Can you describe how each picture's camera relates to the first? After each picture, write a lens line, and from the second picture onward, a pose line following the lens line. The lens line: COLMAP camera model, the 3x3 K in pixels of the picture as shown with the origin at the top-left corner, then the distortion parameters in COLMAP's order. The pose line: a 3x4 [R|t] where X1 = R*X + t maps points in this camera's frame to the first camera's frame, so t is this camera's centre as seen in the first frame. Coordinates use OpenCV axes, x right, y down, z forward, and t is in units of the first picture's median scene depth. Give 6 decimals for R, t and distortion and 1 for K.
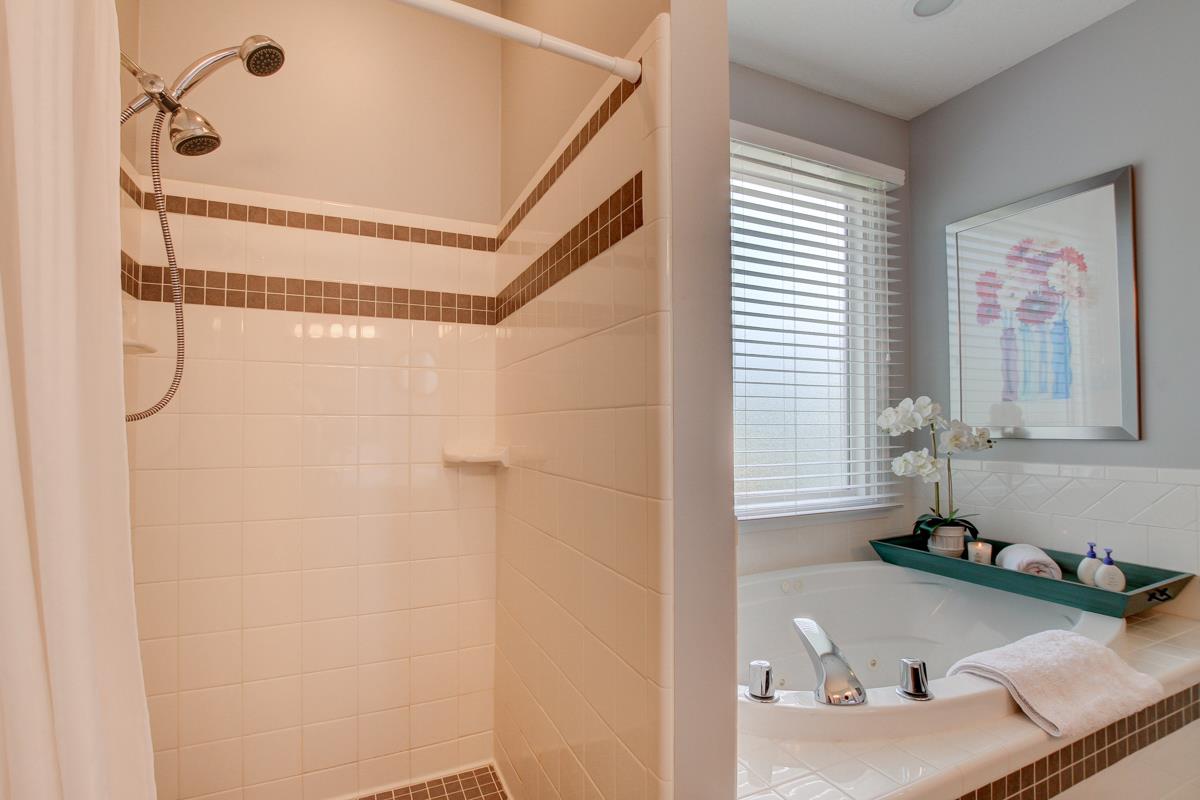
lens RADIAL K [[567.4, 0, 598.7], [0, 567.4, 415.2], [0, 0, 1]] dist [-0.034906, -0.000211]
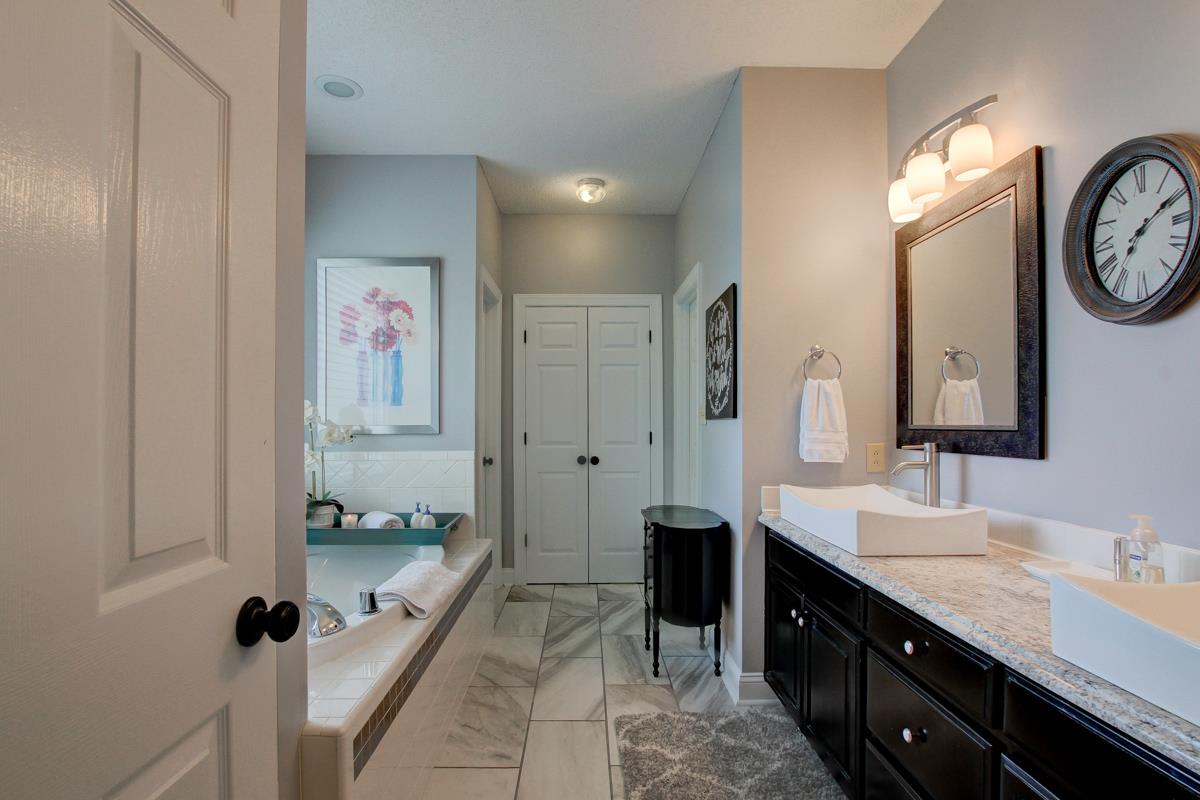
lens RADIAL K [[567.4, 0, 598.7], [0, 567.4, 415.2], [0, 0, 1]] dist [-0.034906, -0.000211]
pose [[0.397224, 0.013244, 0.917626, -0.281700], [-0.009423, 0.999902, -0.010352, 0.004624], [-0.917673, -0.004535, 0.397310, -0.055048]]
